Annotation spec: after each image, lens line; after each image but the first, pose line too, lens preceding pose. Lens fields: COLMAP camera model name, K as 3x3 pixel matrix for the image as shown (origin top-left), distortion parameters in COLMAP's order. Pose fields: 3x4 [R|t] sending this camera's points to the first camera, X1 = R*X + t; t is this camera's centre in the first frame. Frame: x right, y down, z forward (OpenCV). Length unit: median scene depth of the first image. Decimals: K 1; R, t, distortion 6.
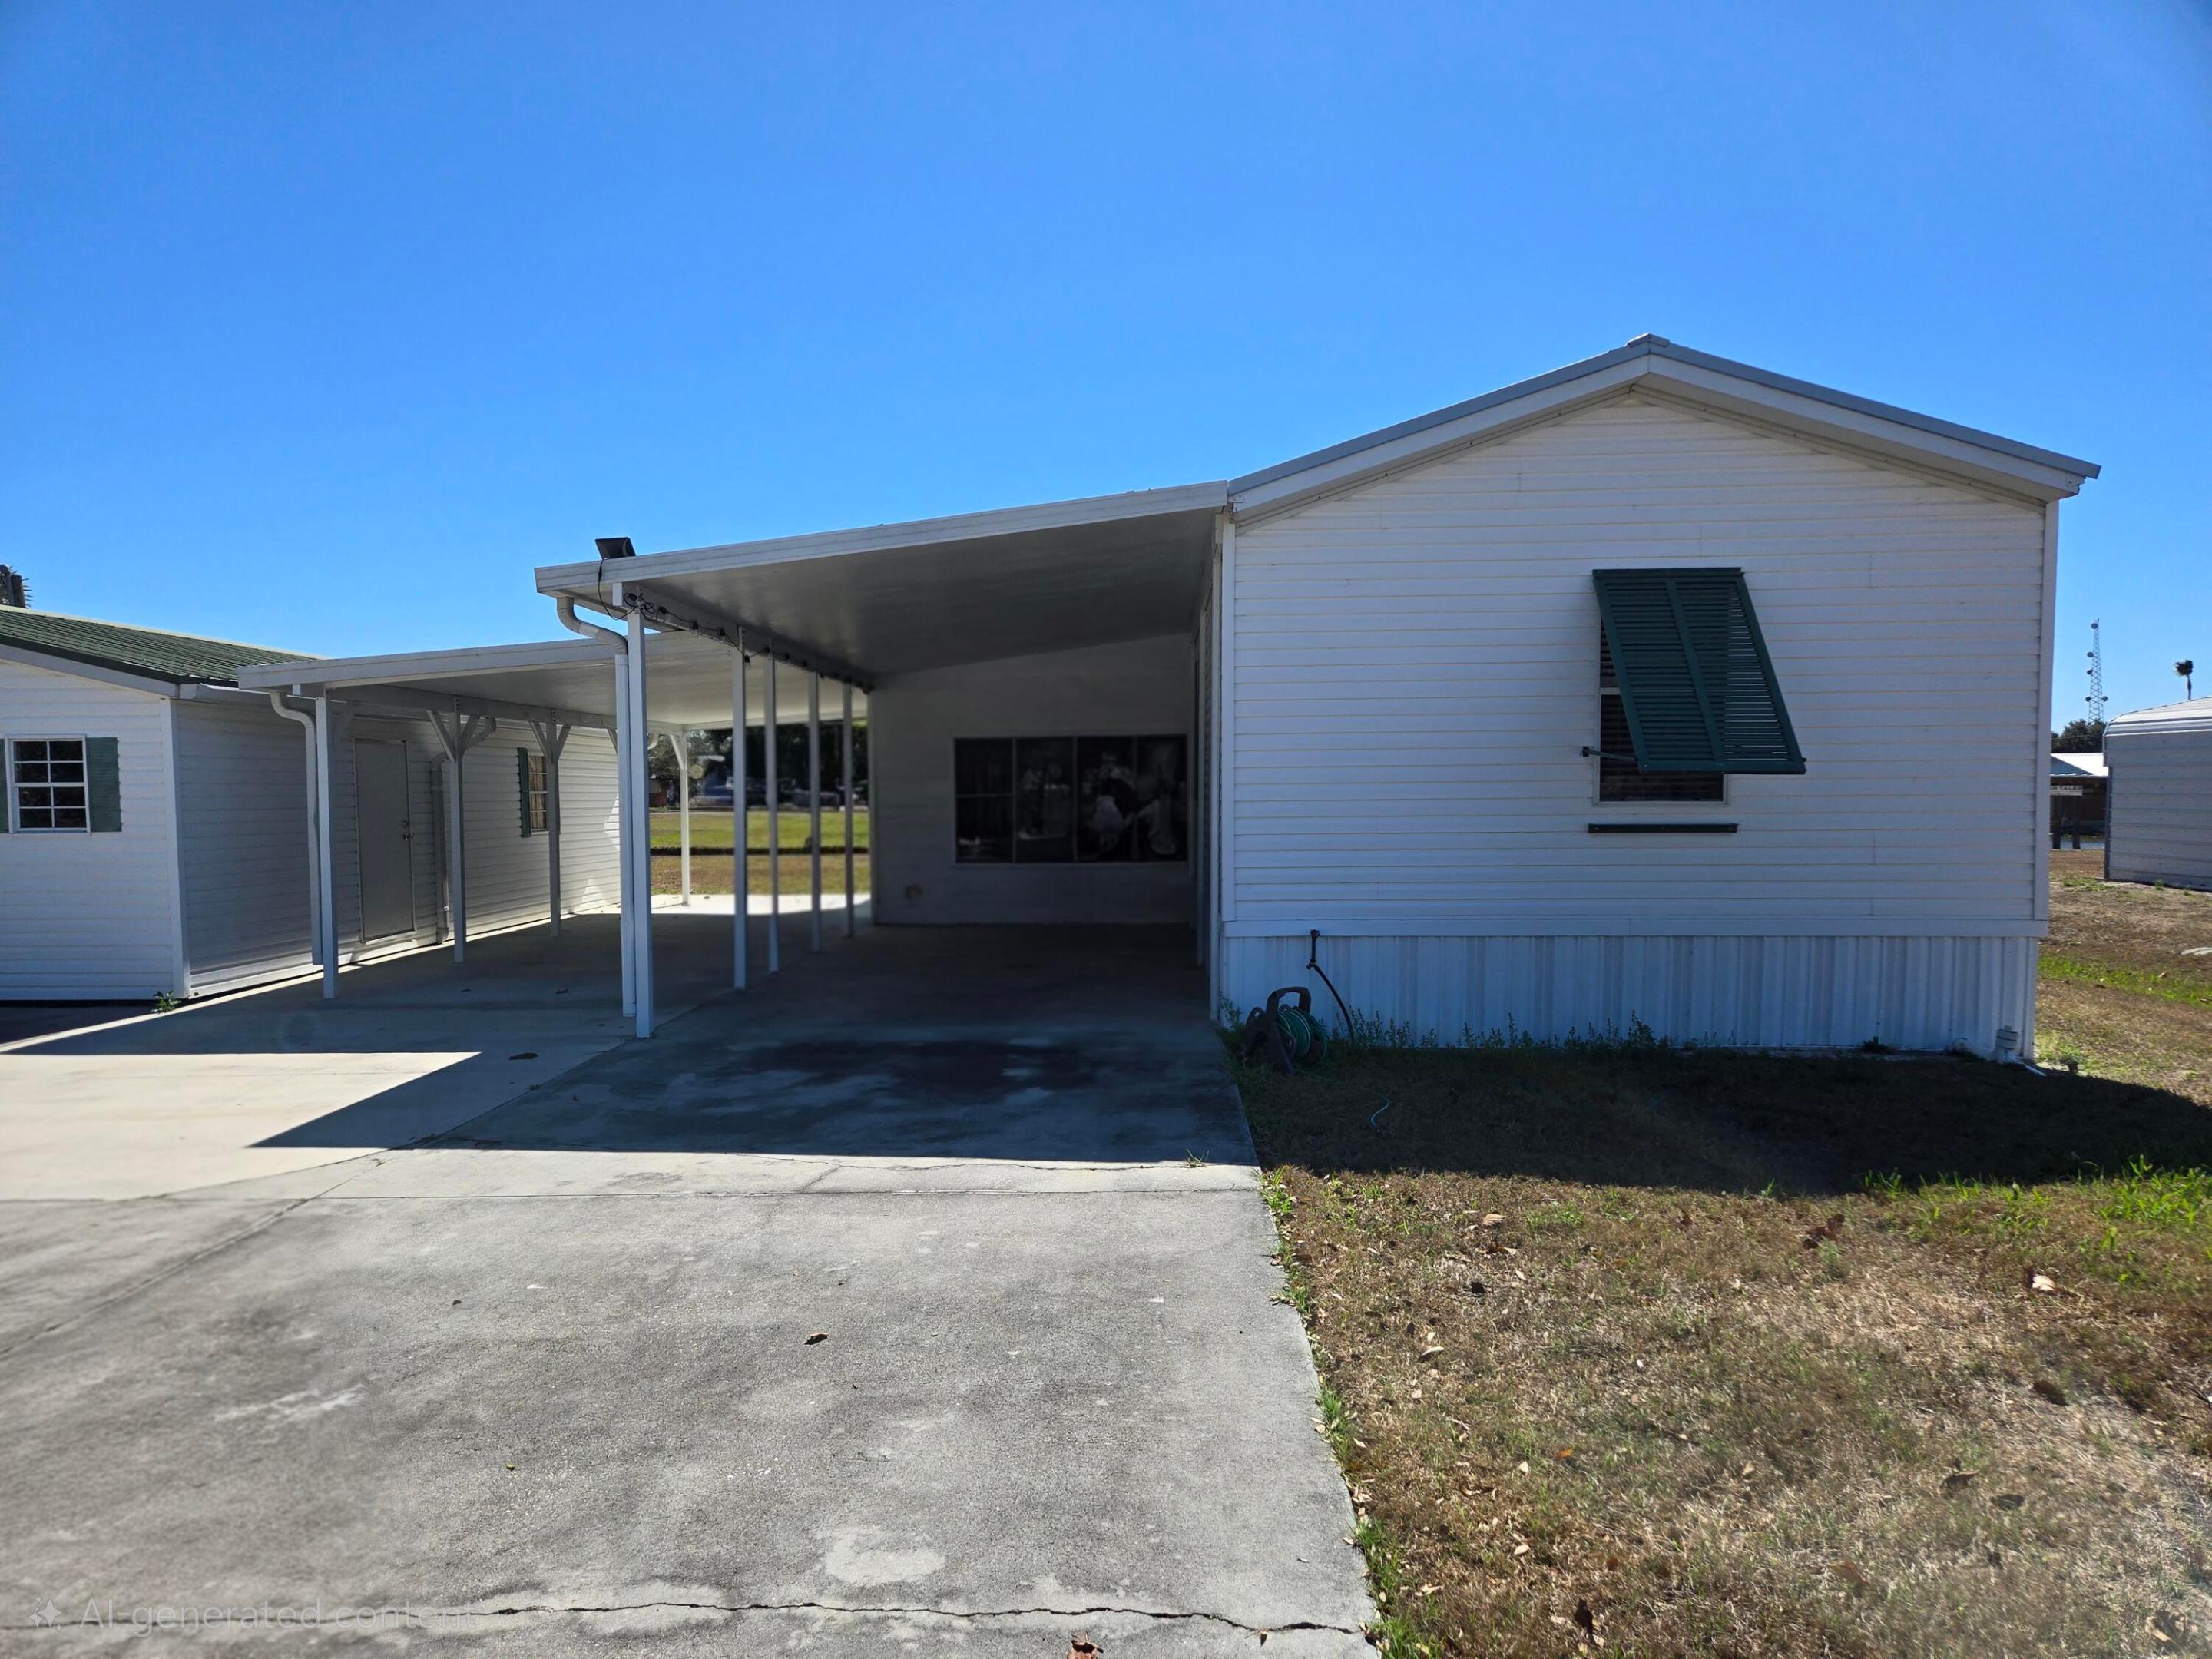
lens RADIAL K [[1489.9, 0, 1069.4], [0, 1489.9, 865.7], [0, 0, 1]] dist [0.049745, -0.003844]
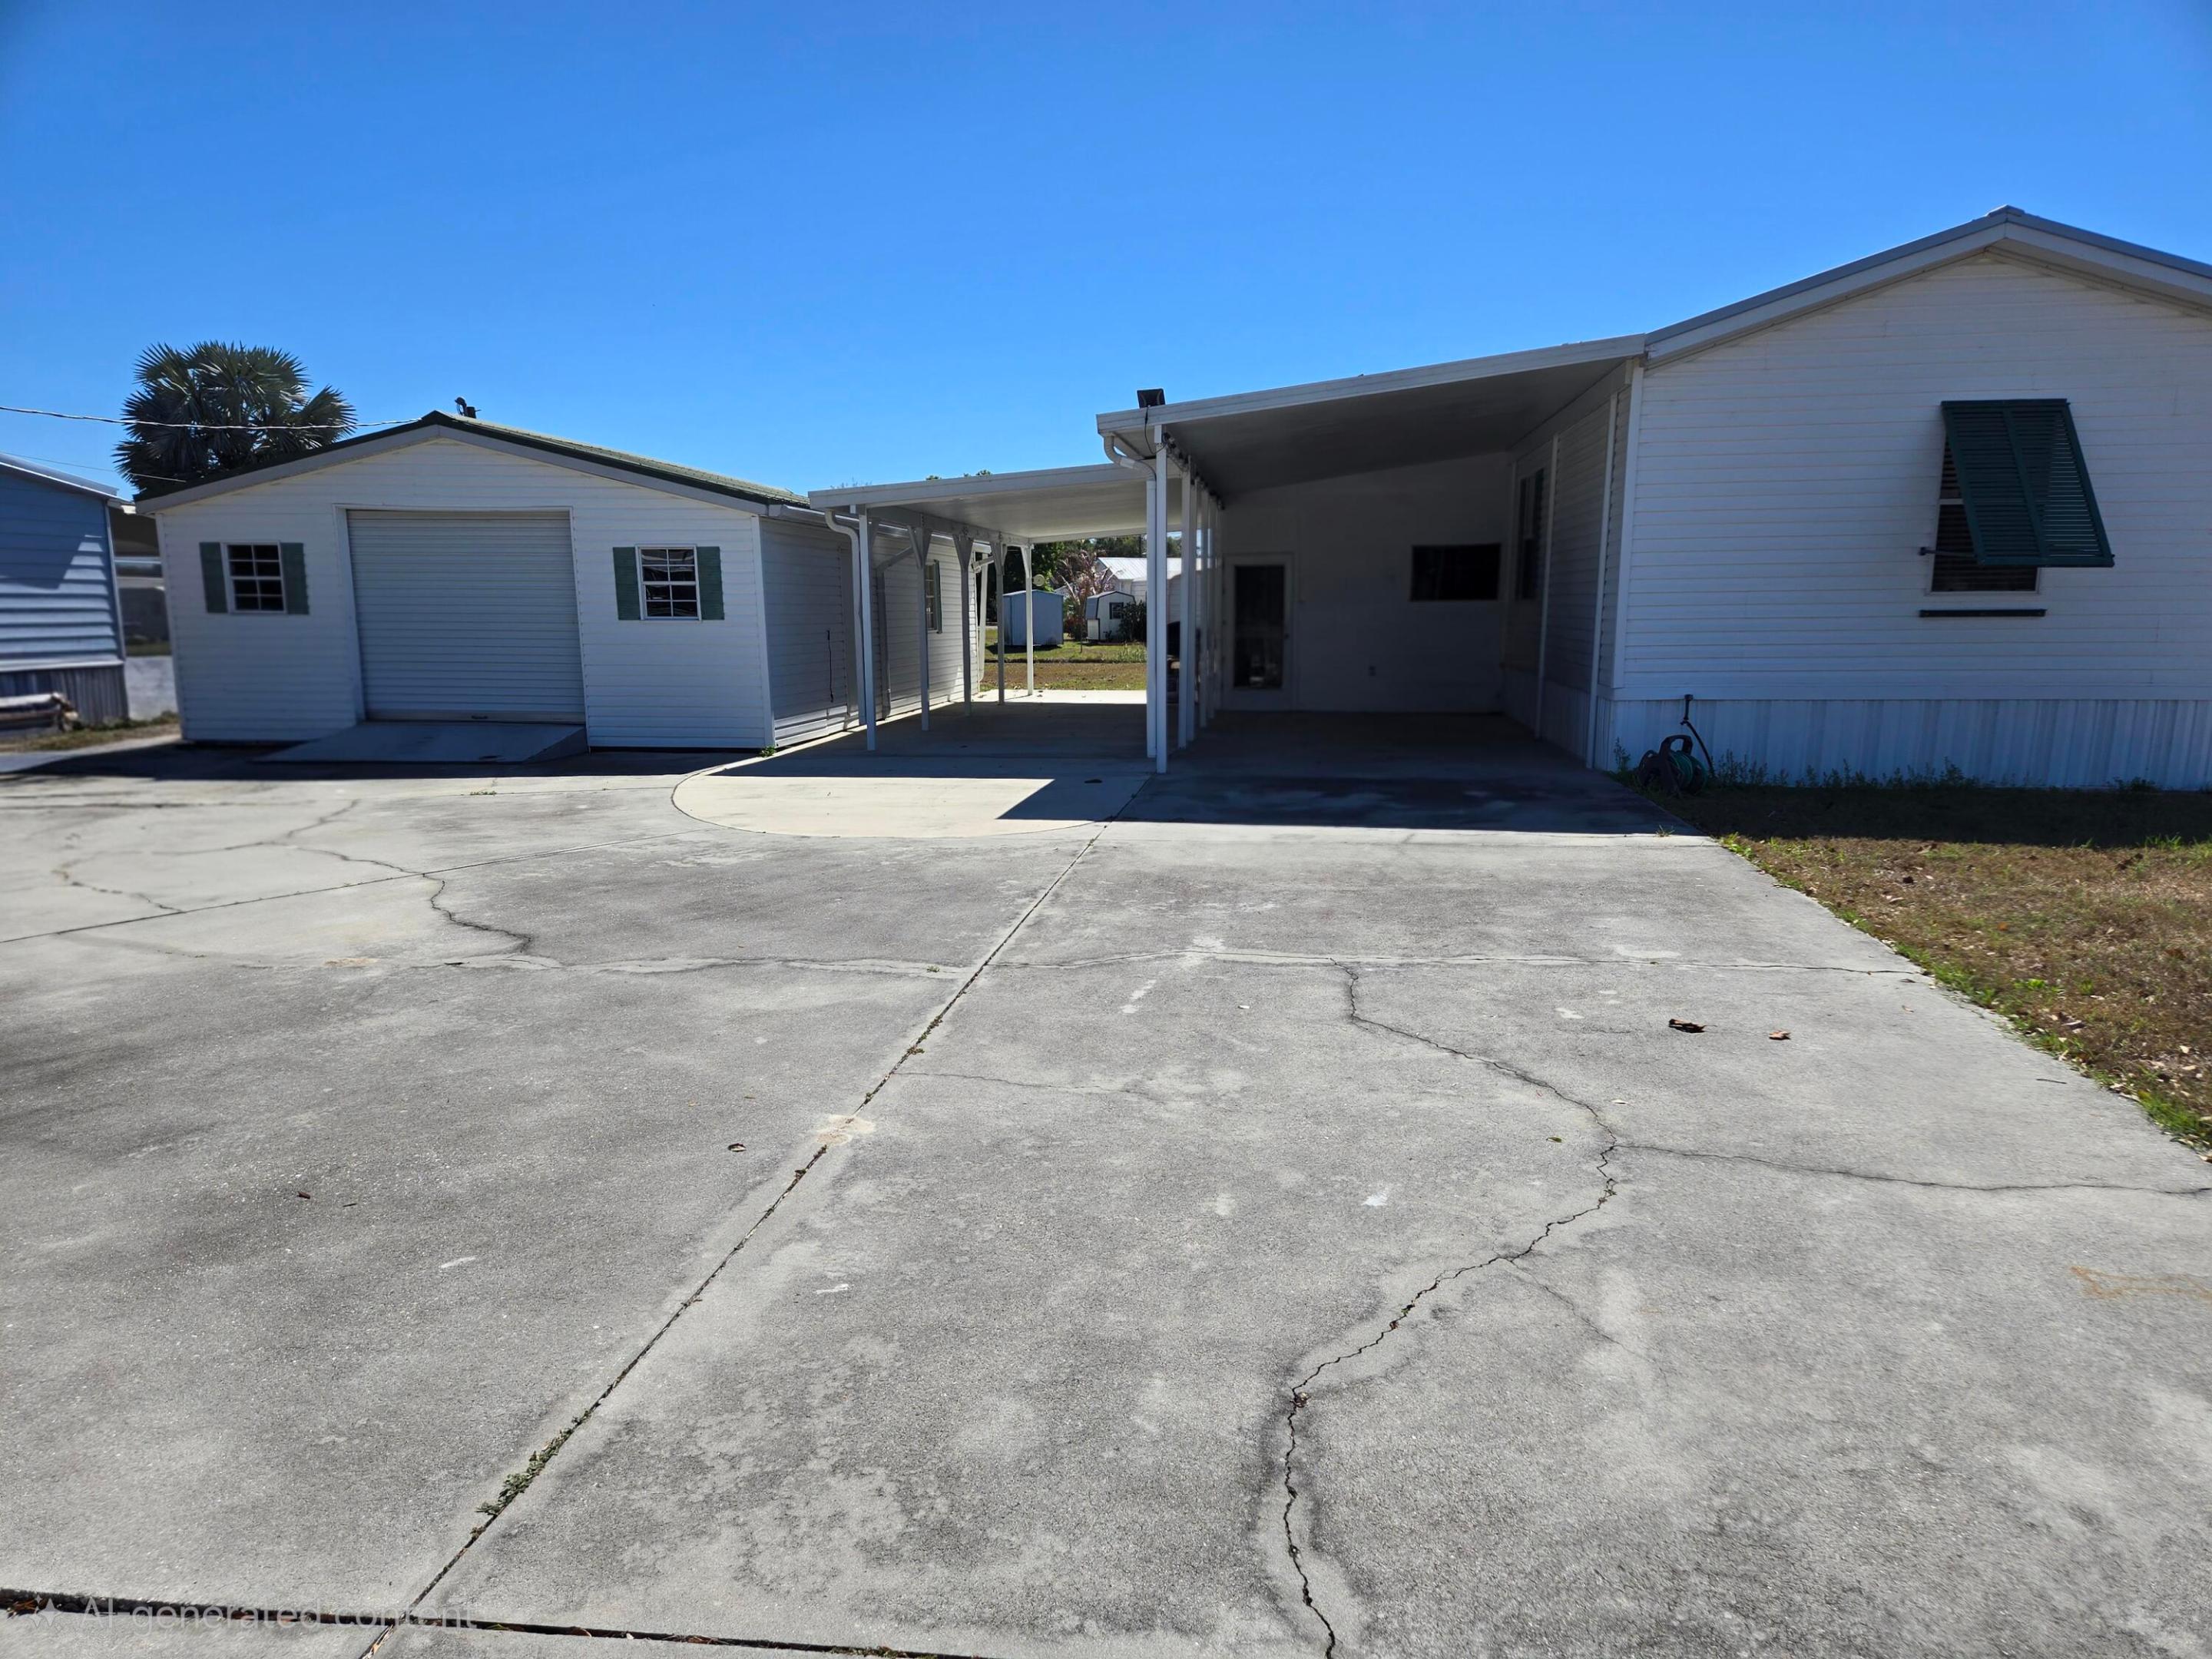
lens RADIAL K [[1471.3, 0, 1107.5], [0, 1471.3, 866.2], [0, 0, 1]] dist [0.089665, -0.076459]
pose [[0.996166, 0.018057, -0.085600, -0.224016], [-0.007414, 0.992373, 0.123052, 0.035842], [0.087169, -0.121945, 0.988702, -0.336208]]
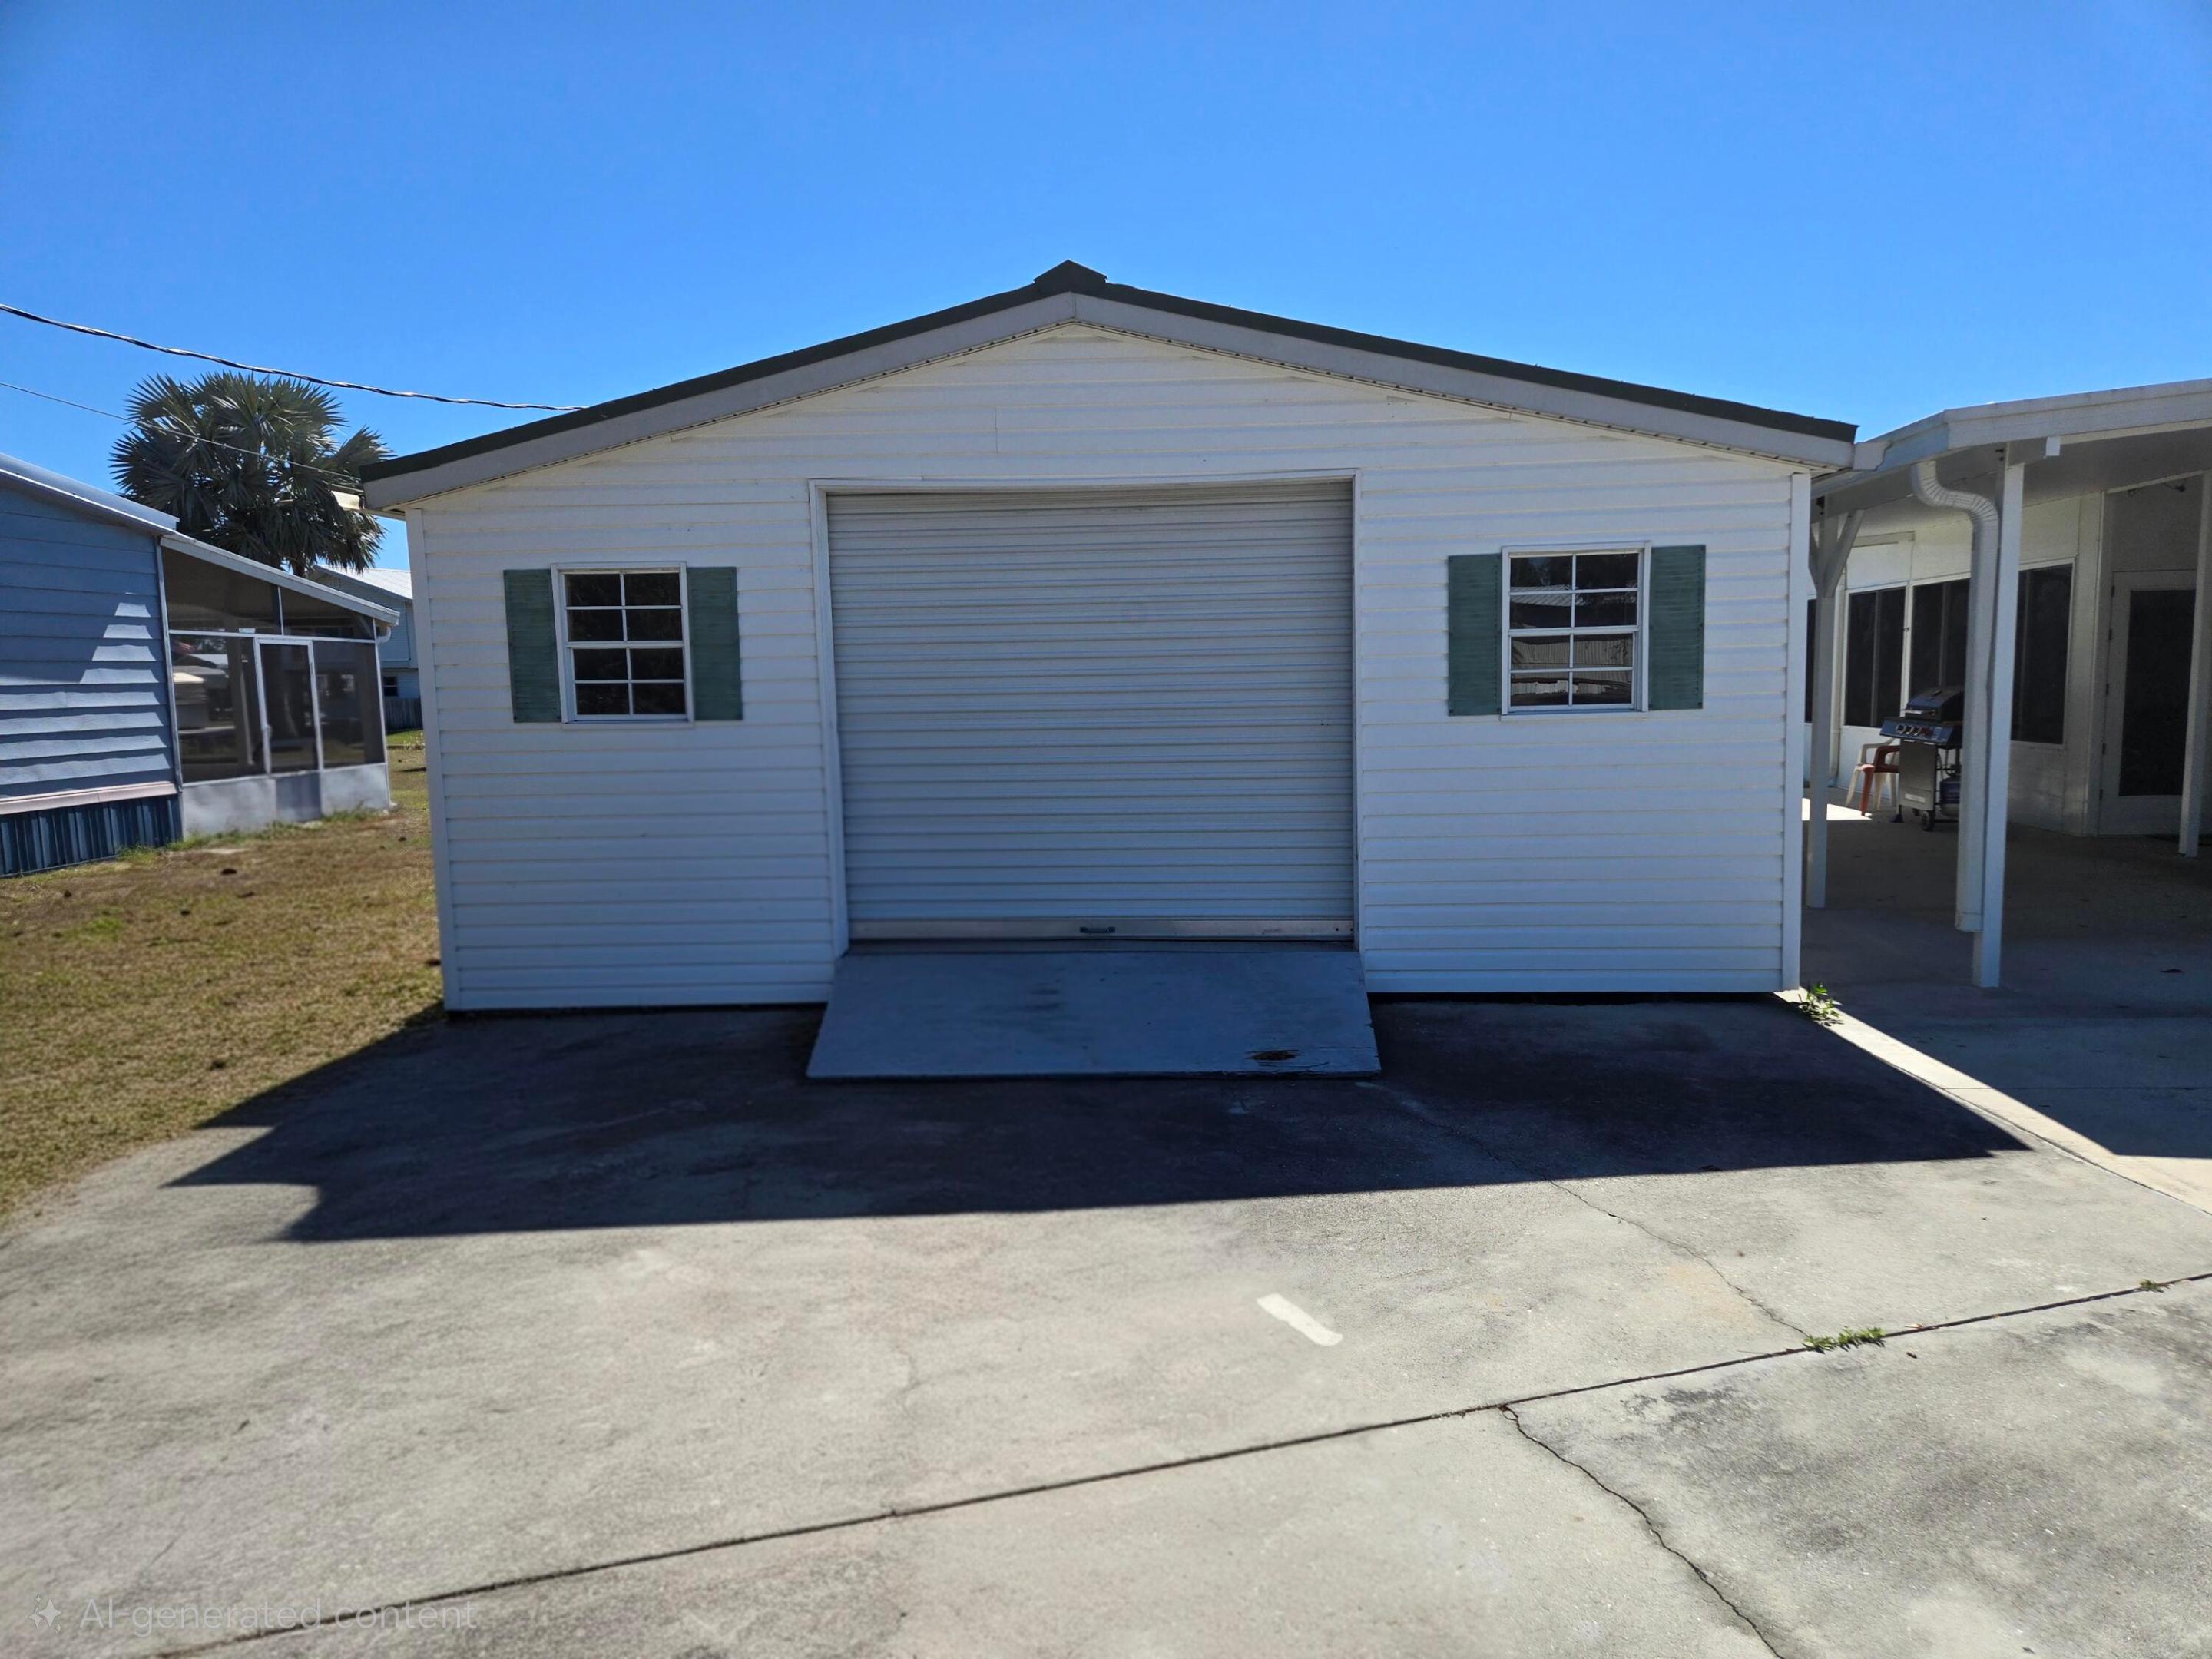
lens RADIAL K [[1467.9, 0, 1113.8], [0, 1467.9, 823.9], [0, 0, 1]] dist [0.087253, -0.066173]
pose [[0.998810, -0.011543, -0.047391, -1.031060], [0.014014, 0.998541, 0.052144, -0.013776], [0.046720, -0.052746, 0.997514, 0.522204]]
